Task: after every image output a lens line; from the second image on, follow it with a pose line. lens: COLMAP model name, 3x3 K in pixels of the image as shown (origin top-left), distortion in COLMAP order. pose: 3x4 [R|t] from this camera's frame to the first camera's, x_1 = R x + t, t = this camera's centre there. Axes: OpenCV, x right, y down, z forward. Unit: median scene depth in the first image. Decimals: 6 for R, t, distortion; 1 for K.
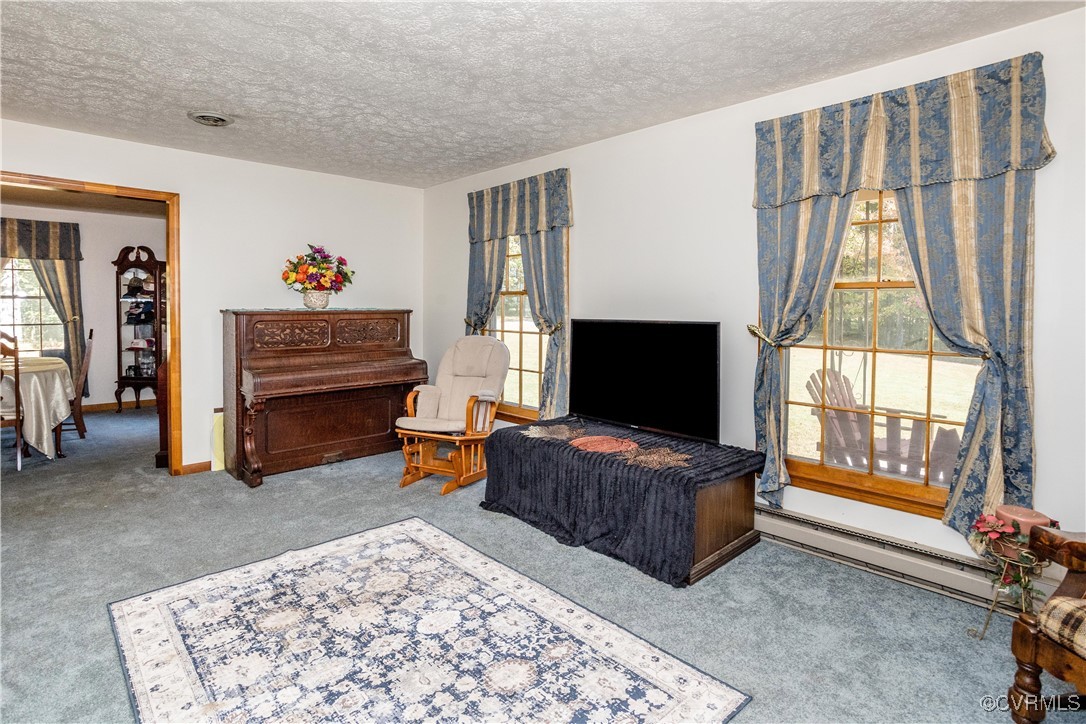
lens RADIAL K [[541.7, 0, 543.0], [0, 541.7, 362.0], [0, 0, 1]] dist [-0.043570, 0.026893]
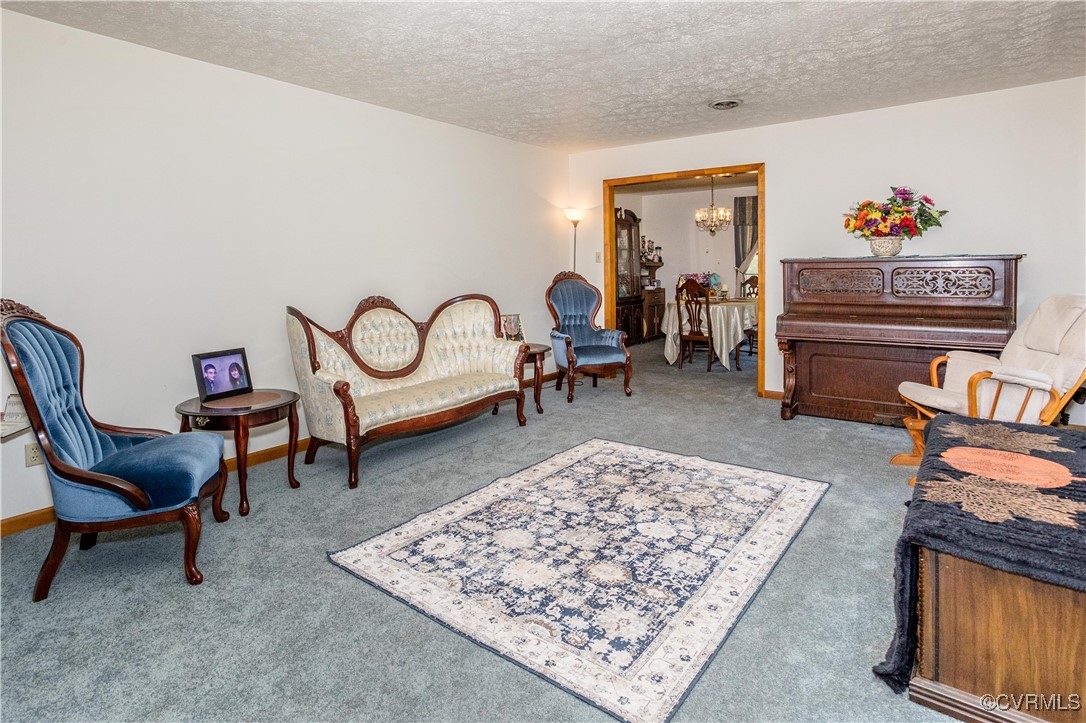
lens RADIAL K [[541.7, 0, 543.0], [0, 541.7, 361.5], [0, 0, 1]] dist [-0.043570, 0.026893]
pose [[0.191279, 0.157261, -0.968856, 0.858072], [-0.076574, 0.986464, 0.145001, -0.020743], [0.978544, 0.046454, 0.200732, 0.539625]]
